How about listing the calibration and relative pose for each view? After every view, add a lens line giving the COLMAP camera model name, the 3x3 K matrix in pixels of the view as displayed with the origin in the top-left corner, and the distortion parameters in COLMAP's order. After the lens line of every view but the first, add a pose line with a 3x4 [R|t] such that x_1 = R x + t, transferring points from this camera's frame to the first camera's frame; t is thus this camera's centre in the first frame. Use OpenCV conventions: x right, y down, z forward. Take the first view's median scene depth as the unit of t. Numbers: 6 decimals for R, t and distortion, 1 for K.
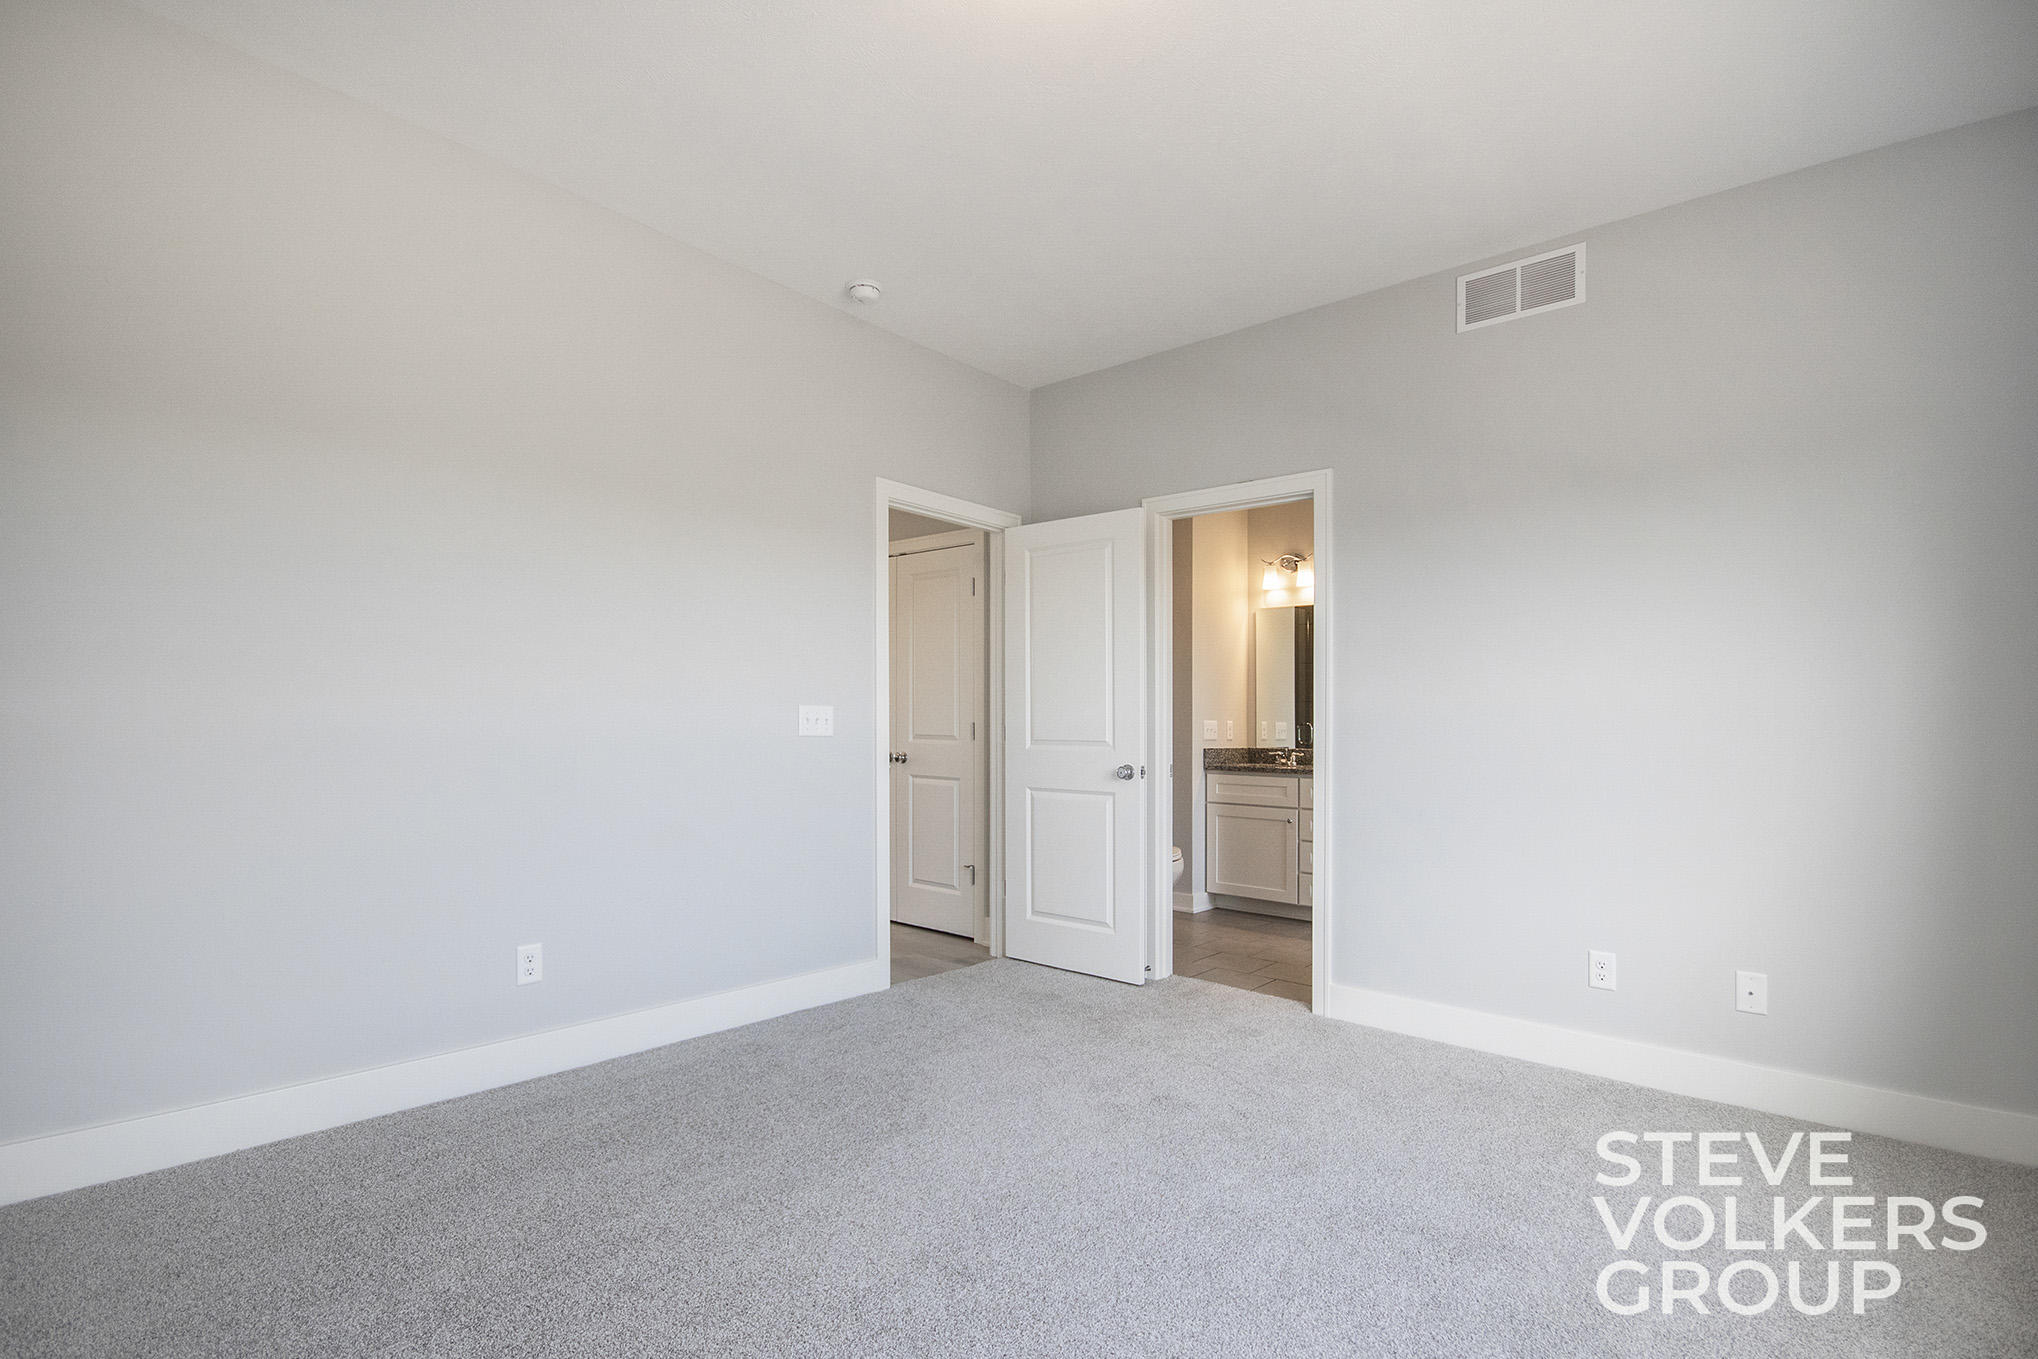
lens RADIAL K [[958.6, 0, 1030.2], [0, 958.6, 678.8], [0, 0, 1]] dist [-0.002659, 0.000076]
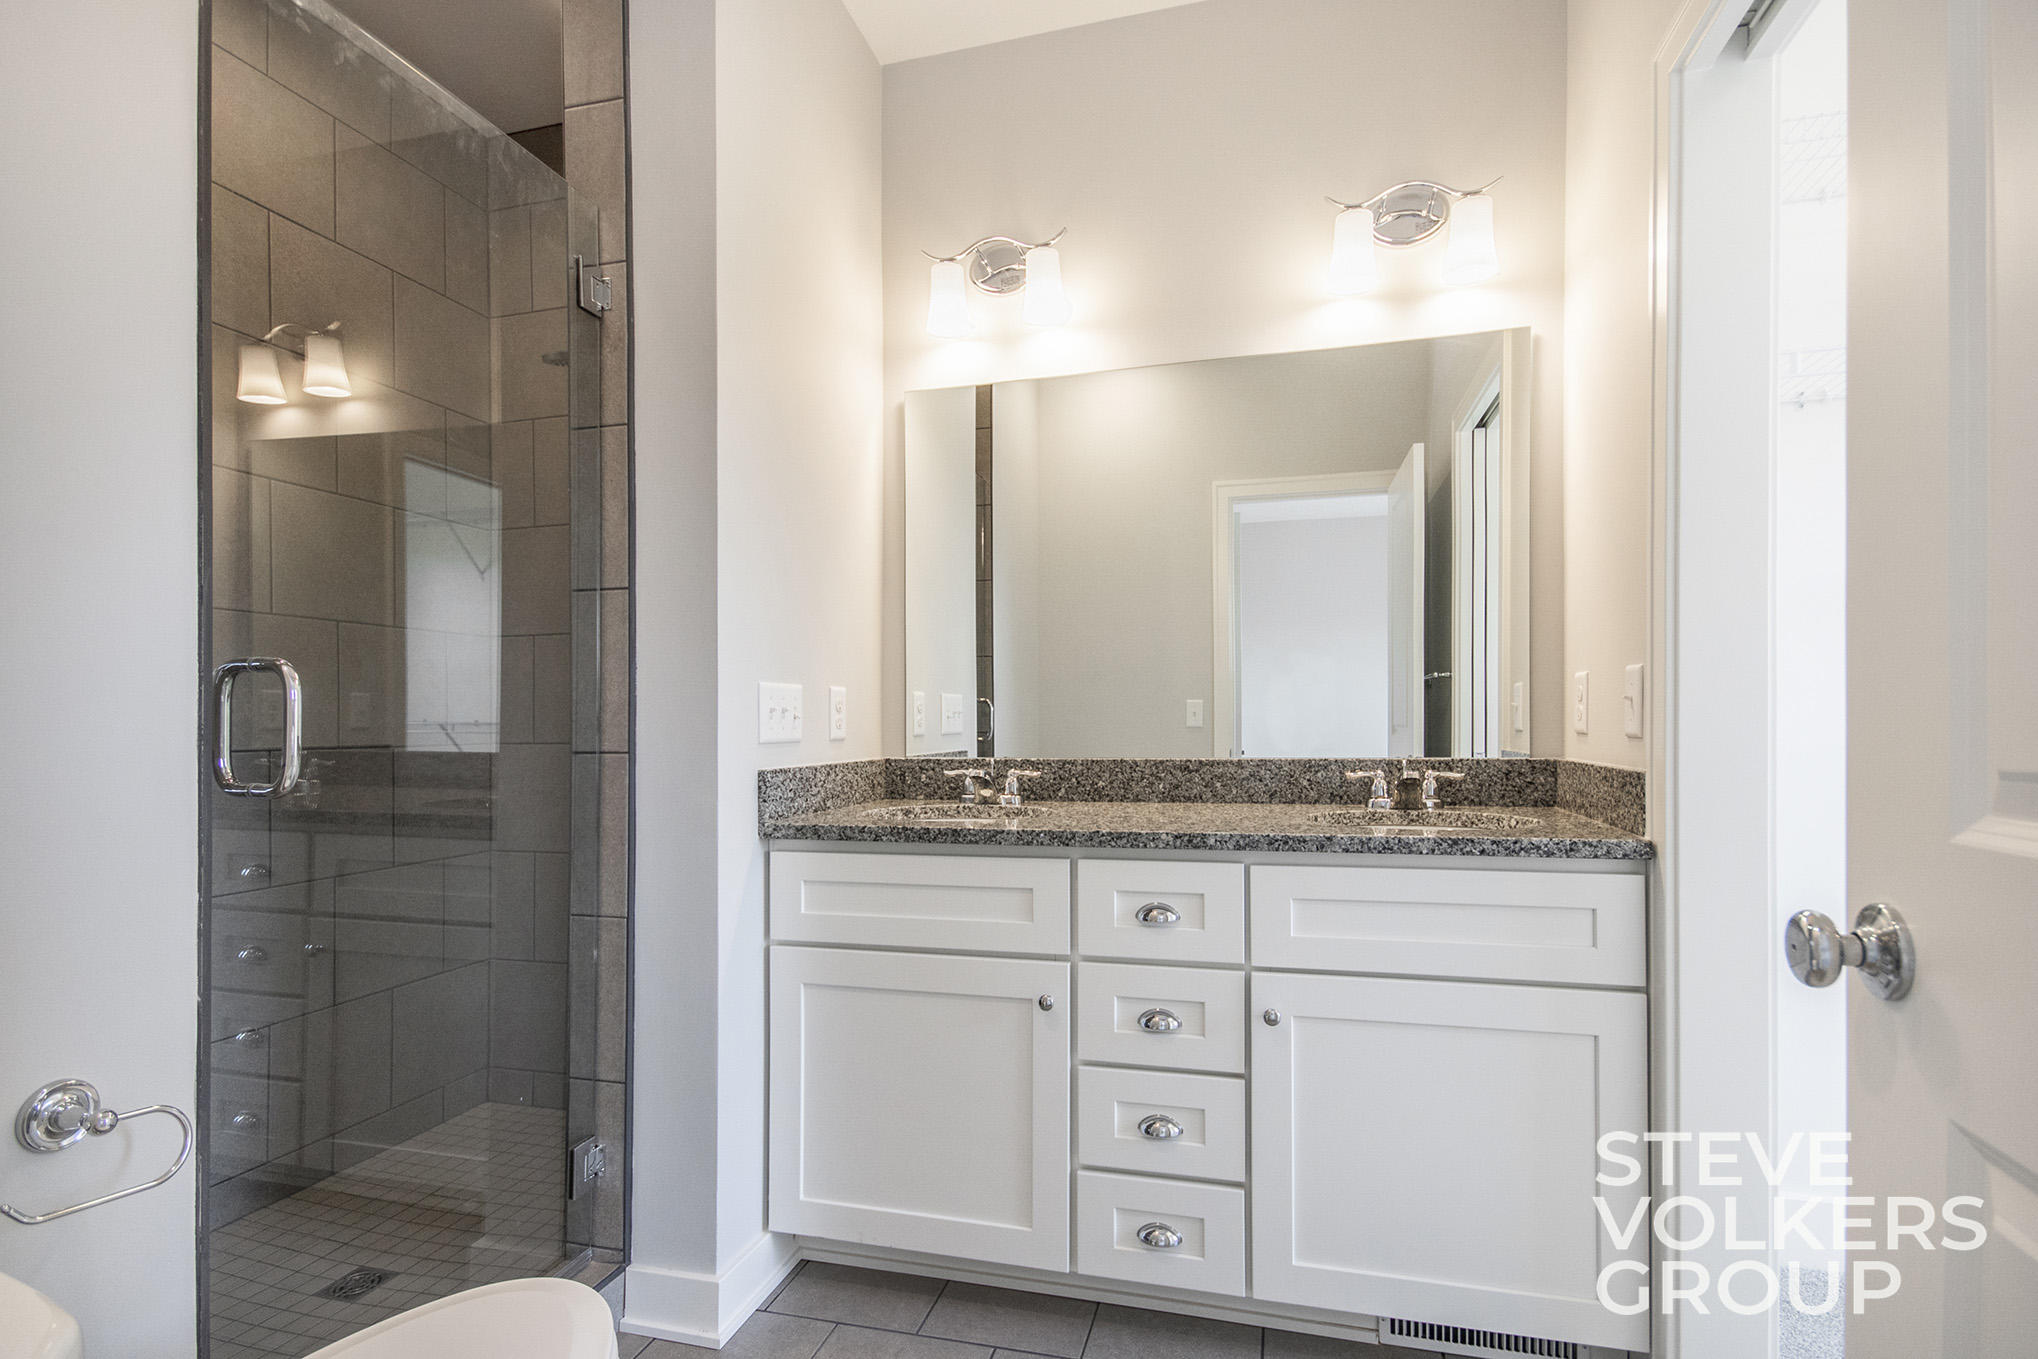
lens RADIAL K [[958.6, 0, 1039.6], [0, 958.6, 680.4], [0, 0, 1]] dist [-0.002659, 0.000076]
pose [[0.902240, -0.002678, 0.431226, 0.129271], [-0.001318, 0.999959, 0.008968, 0.040577], [-0.431232, -0.008660, 0.902200, 0.681509]]
